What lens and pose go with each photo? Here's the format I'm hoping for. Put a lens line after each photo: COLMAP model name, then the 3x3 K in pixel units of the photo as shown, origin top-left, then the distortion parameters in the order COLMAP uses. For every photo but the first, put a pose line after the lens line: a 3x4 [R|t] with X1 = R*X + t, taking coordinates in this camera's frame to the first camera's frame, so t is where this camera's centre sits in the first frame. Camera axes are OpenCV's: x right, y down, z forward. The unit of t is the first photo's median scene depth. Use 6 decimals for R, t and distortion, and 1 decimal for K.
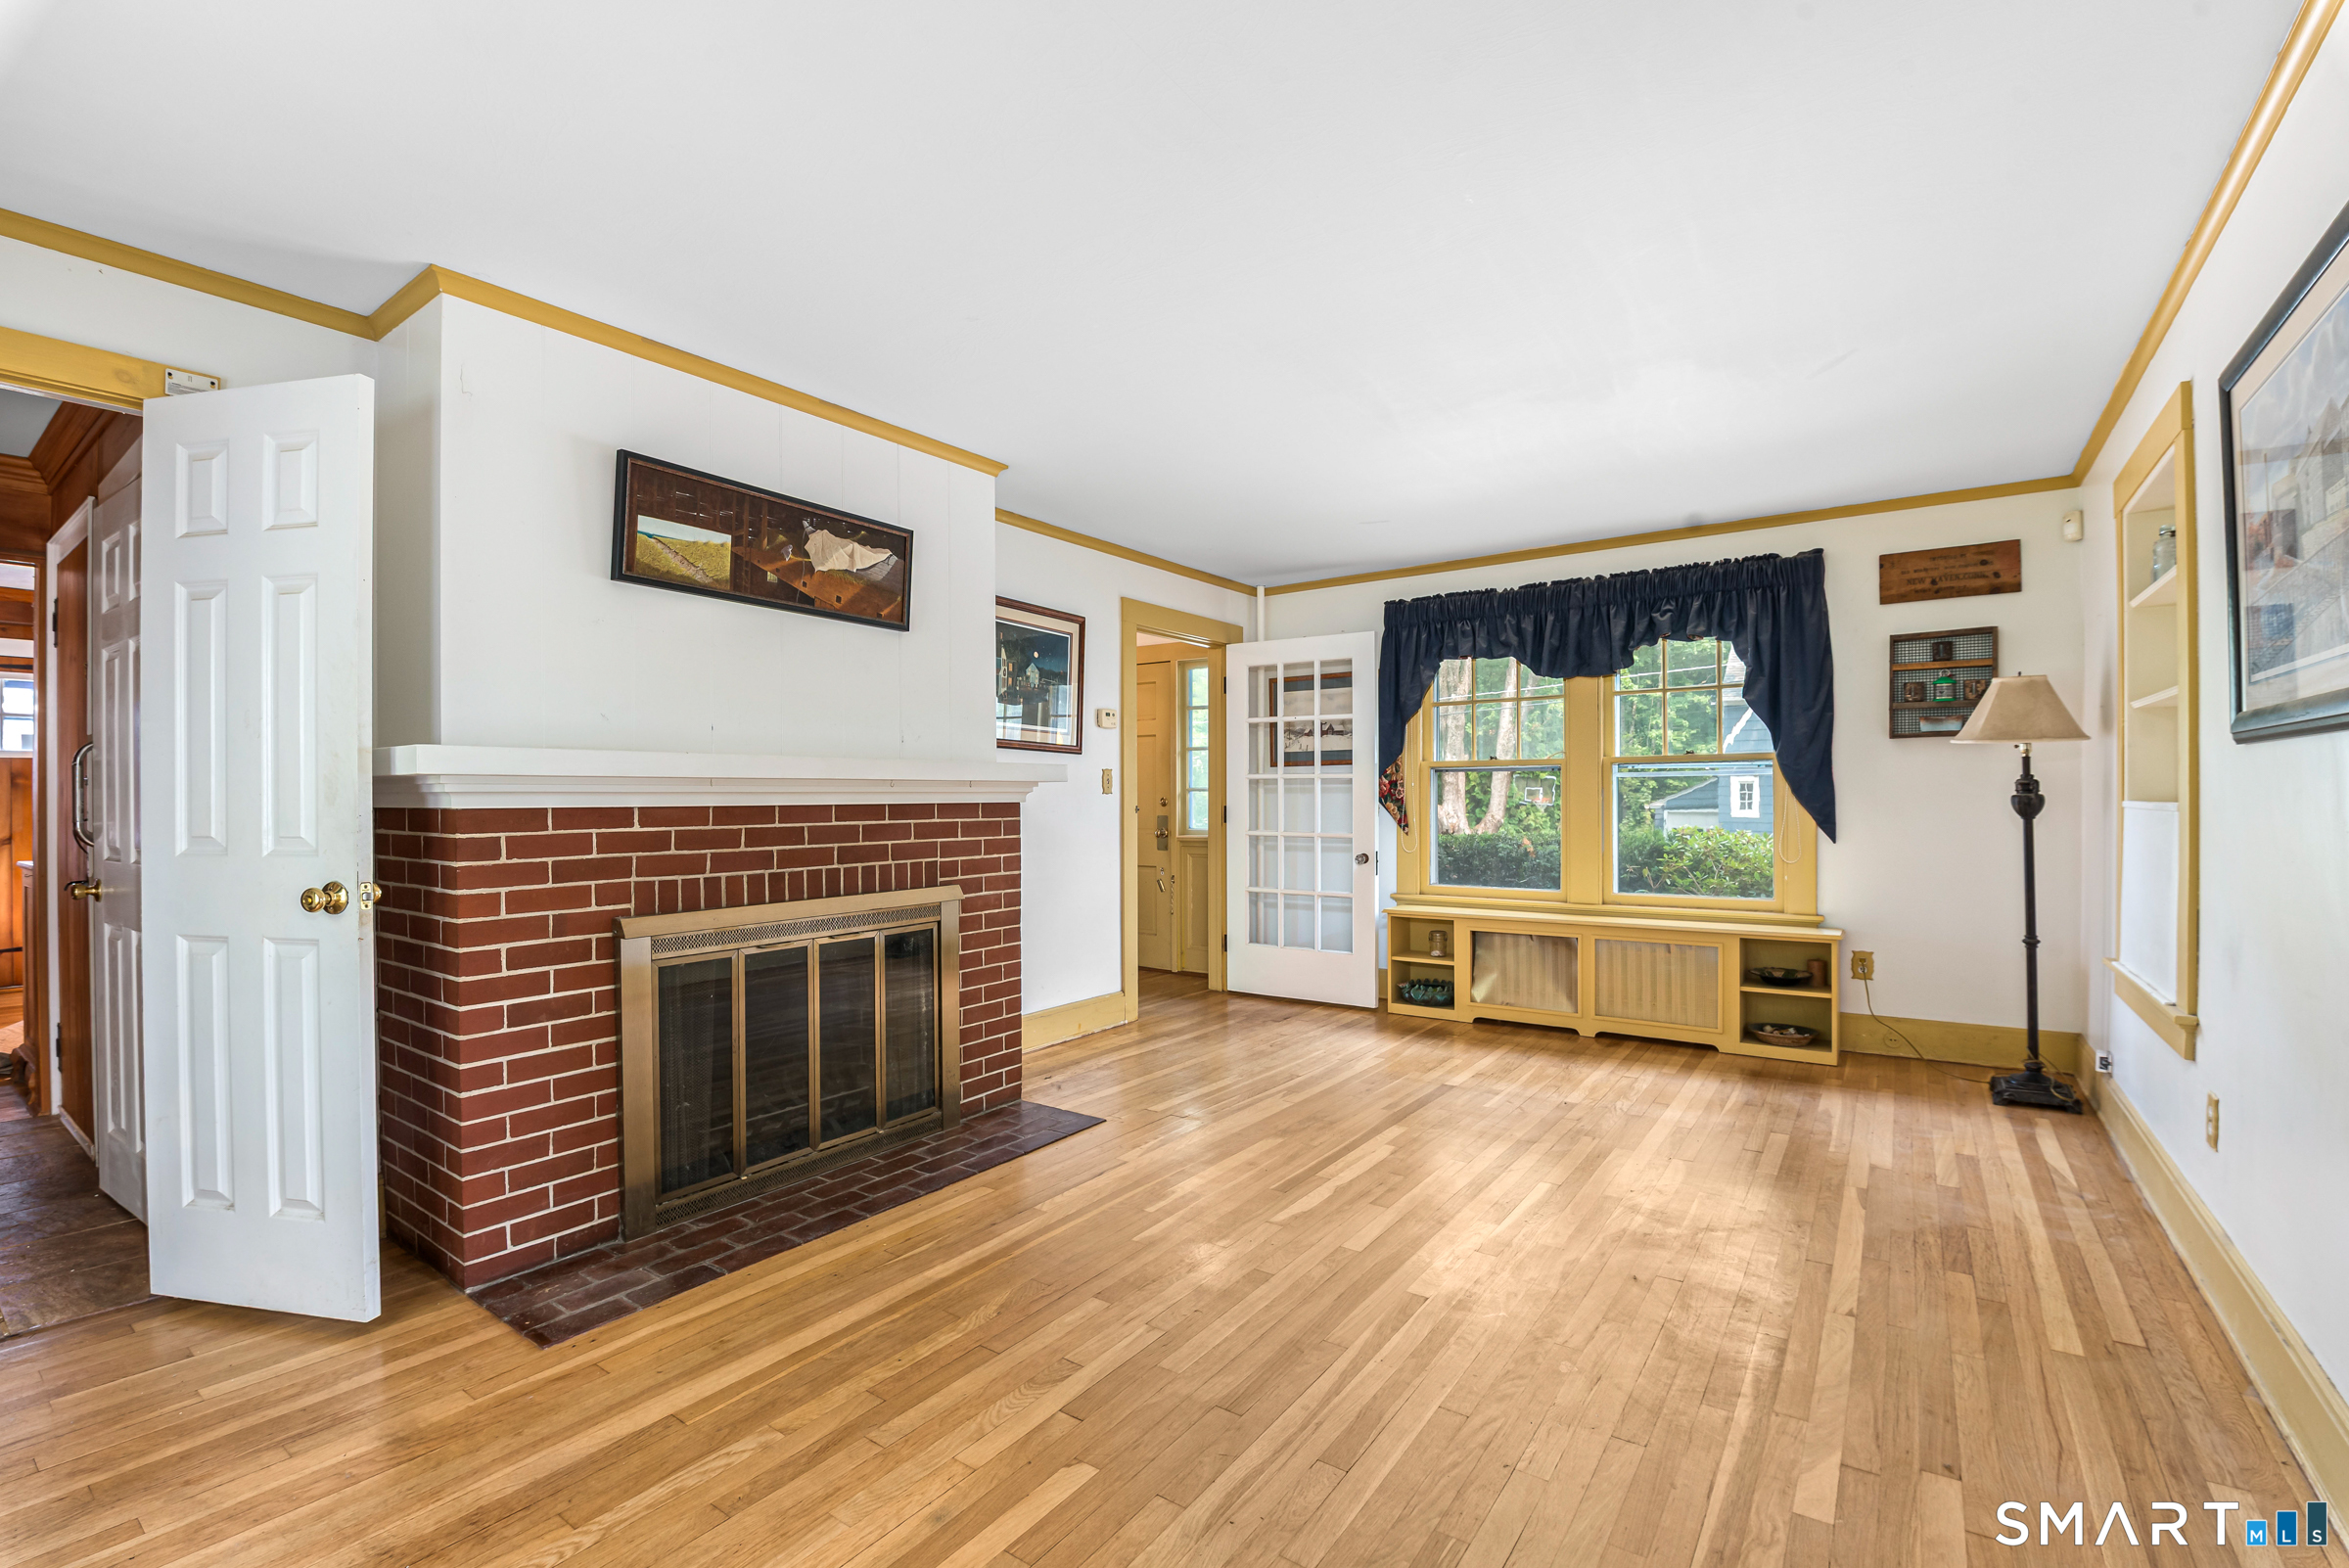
lens RADIAL K [[1087.6, 0, 1174.5], [0, 1087.6, 784.0], [0, 0, 1]] dist [-0.030825, -0.000324]
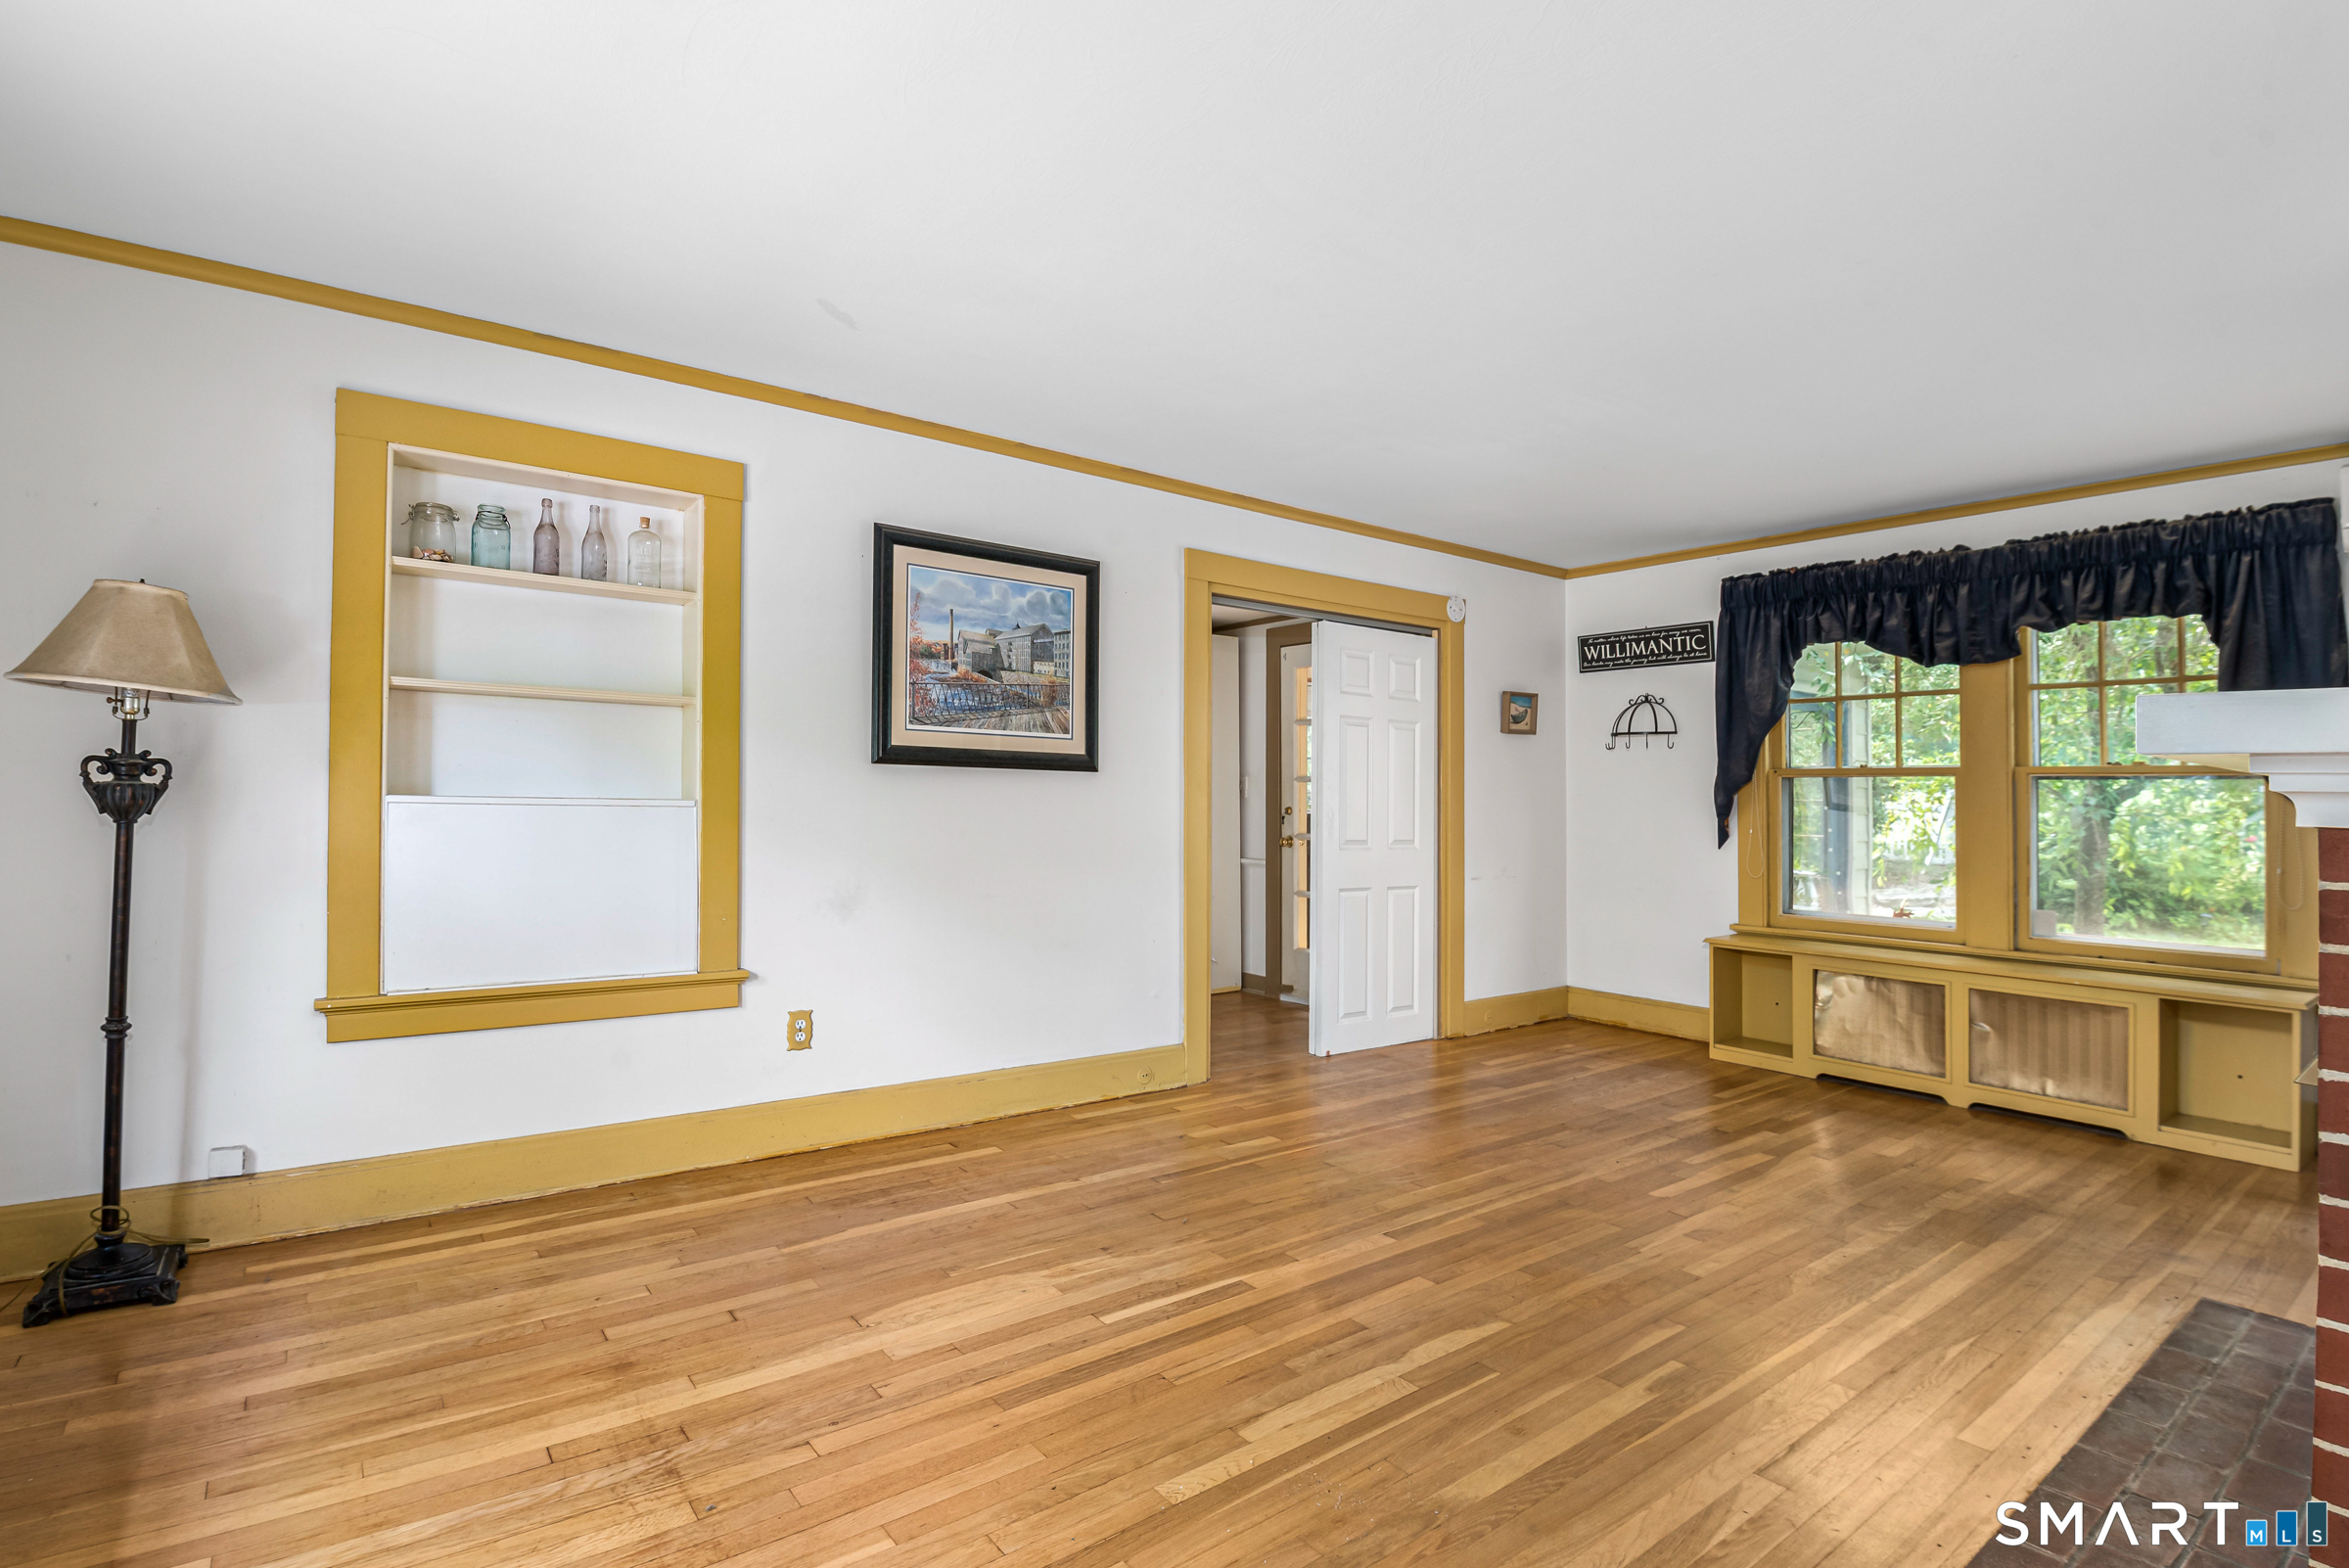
lens RADIAL K [[1056.3, 0, 1154.7], [0, 1056.3, 778.3], [0, 0, 1]] dist [-0.021738, -0.000395]
pose [[-0.944932, -0.003894, 0.327243, 0.075630], [-0.015972, 0.999286, -0.034228, 0.021917], [-0.326876, -0.037570, -0.944320, 1.649753]]
